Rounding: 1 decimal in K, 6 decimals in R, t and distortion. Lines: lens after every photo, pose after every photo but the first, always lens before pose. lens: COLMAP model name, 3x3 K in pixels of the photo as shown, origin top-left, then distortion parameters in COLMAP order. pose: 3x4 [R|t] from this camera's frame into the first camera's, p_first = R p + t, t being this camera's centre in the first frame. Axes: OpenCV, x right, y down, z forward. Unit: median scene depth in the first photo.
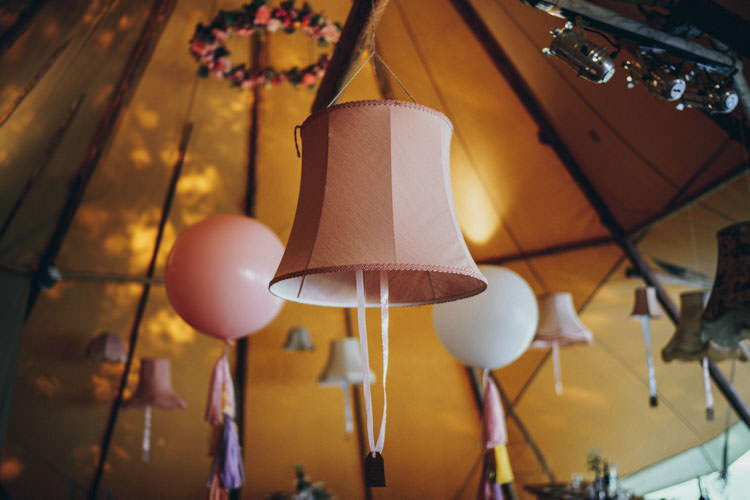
lens RADIAL K [[815.1, 0, 375.0], [0, 815.1, 250.0], [0, 0, 1]] dist [0.003244, 0.003155]
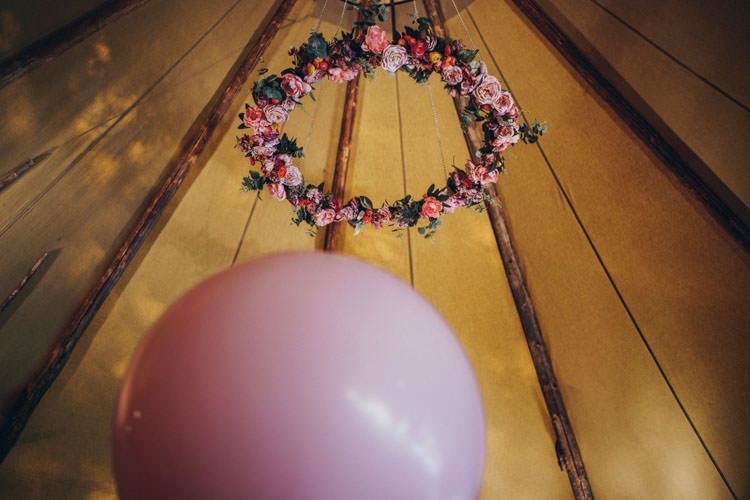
lens RADIAL K [[815.1, 0, 375.0], [0, 815.1, 250.0], [0, 0, 1]] dist [0.003244, 0.003155]
pose [[0.999494, 0.026809, -0.017117, -0.103290], [-0.031608, 0.897295, -0.440299, 0.082739], [0.003555, 0.440617, 0.897688, 0.453317]]
